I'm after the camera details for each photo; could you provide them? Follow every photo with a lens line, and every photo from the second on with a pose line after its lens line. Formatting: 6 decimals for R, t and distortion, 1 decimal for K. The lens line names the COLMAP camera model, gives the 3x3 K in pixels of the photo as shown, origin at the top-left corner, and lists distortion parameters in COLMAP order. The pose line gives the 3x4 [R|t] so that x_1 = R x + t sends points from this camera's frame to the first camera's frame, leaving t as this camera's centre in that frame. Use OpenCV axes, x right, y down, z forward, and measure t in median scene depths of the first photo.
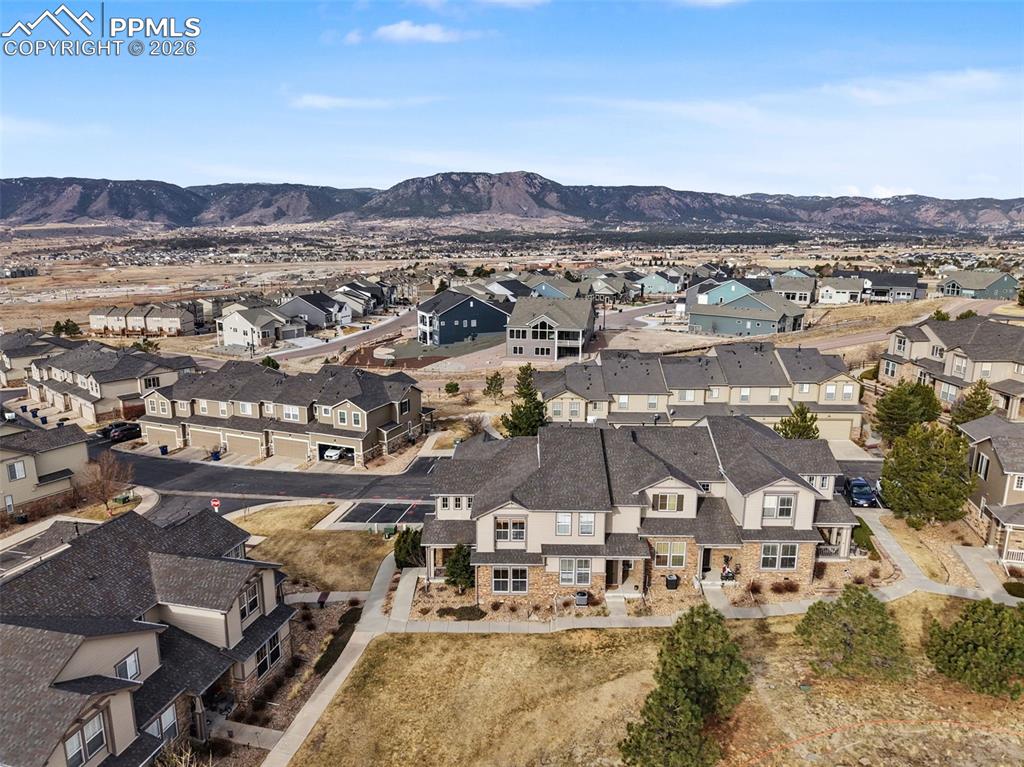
lens RADIAL K [[683.5, 0, 512.0], [0, 683.5, 383.5], [0, 0, 1]] dist [0.022721, -0.023527]
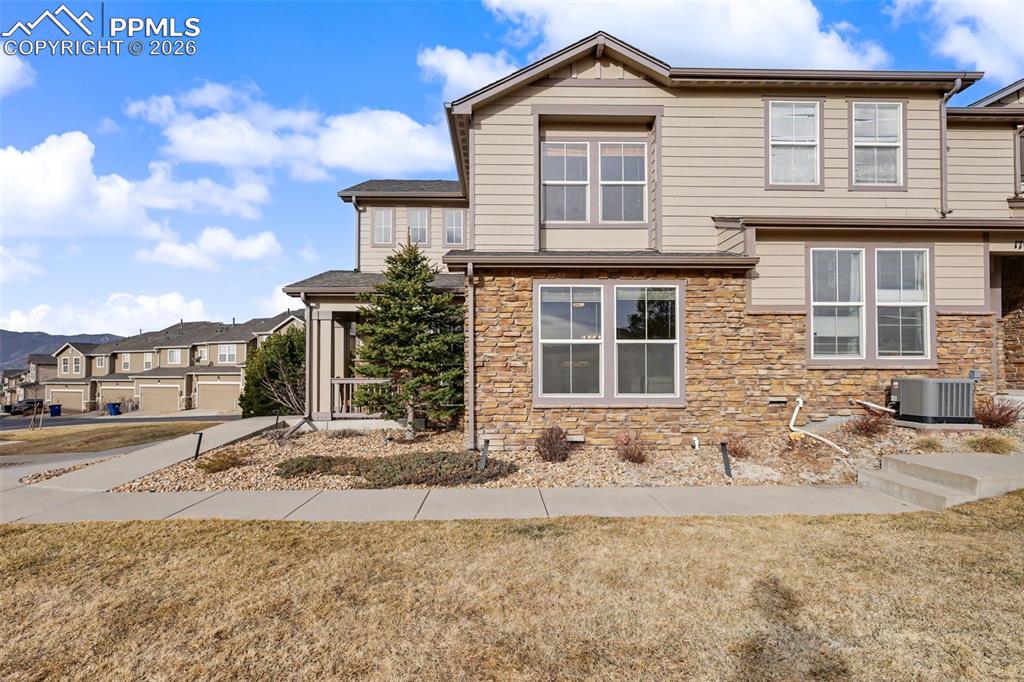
lens RADIAL K [[494.2, 0, 507.9], [0, 494.2, 361.7], [0, 0, 1]] dist [-0.001095, -0.000048]
pose [[0.999718, -0.009955, 0.021546, -0.030861], [0.014873, 0.970210, -0.241808, 0.240803], [-0.018497, 0.242060, 0.970085, 0.596696]]
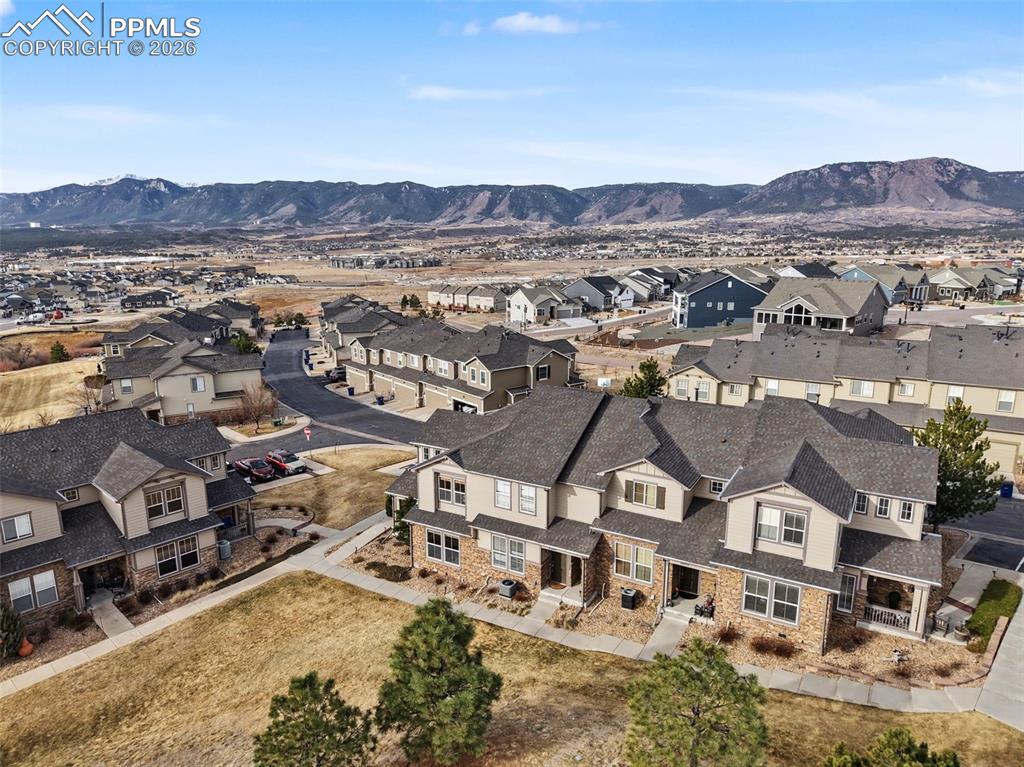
lens RADIAL K [[683.5, 0, 512.0], [0, 683.5, 383.5], [0, 0, 1]] dist [0.022721, -0.023527]
pose [[0.868604, 0.101085, -0.485086, 0.337275], [-0.100201, 0.994578, 0.027835, 0.035279], [0.485269, 0.024428, 0.874023, 0.204597]]
